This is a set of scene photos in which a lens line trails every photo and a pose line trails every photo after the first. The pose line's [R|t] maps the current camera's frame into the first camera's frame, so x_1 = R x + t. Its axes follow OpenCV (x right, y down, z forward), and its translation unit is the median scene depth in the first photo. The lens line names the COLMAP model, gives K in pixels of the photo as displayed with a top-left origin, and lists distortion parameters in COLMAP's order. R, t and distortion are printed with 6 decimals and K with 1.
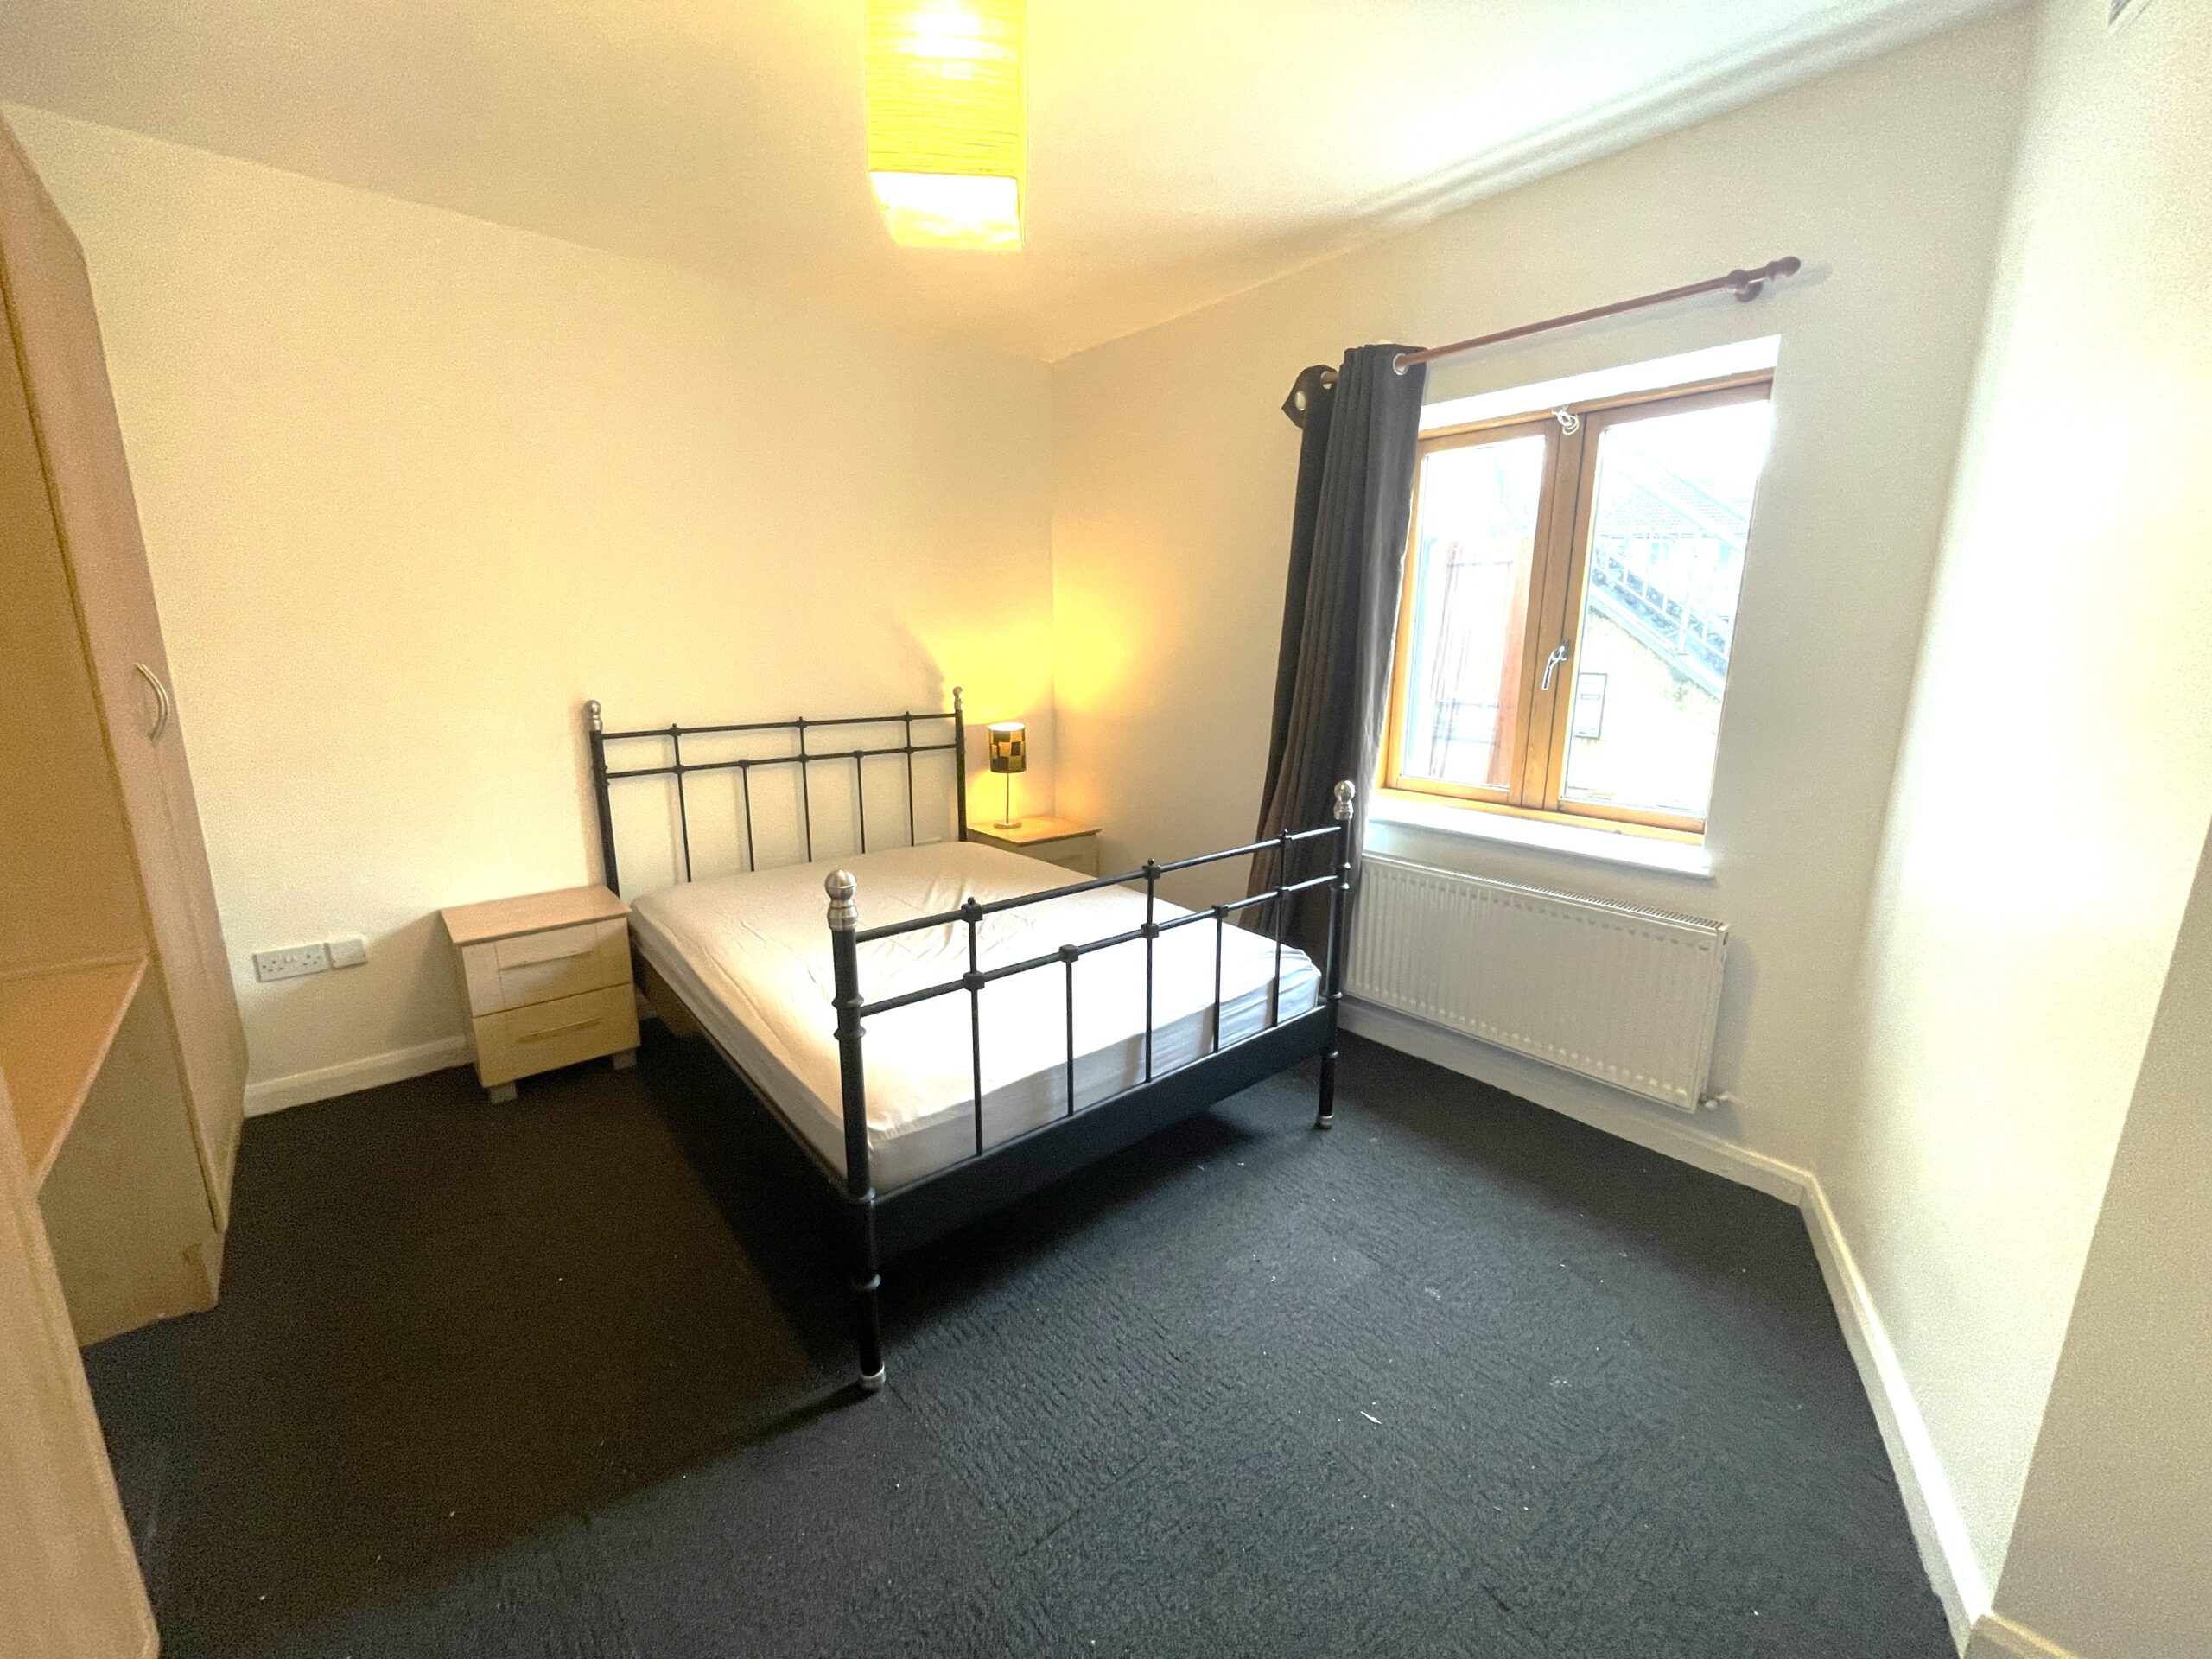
lens RADIAL K [[883.5, 0, 1110.9], [0, 883.5, 828.7], [0, 0, 1]] dist [0.001909, 0.000030]
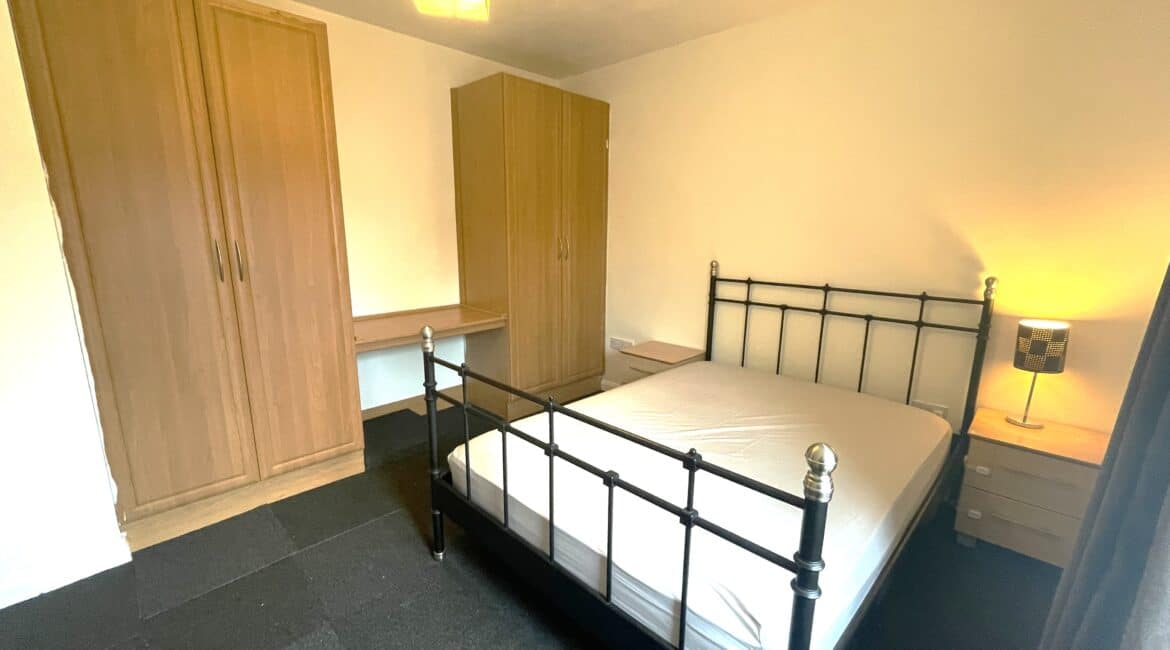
lens RADIAL K [[467.1, 0, 587.5], [0, 467.1, 322.8], [0, 0, 1]] dist [0.000413, -0.000040]
pose [[0.082854, 0.184124, -0.979405, 0.356069], [-0.230344, 0.959709, 0.160935, -0.090222], [0.969576, 0.212265, 0.121927, 0.494205]]
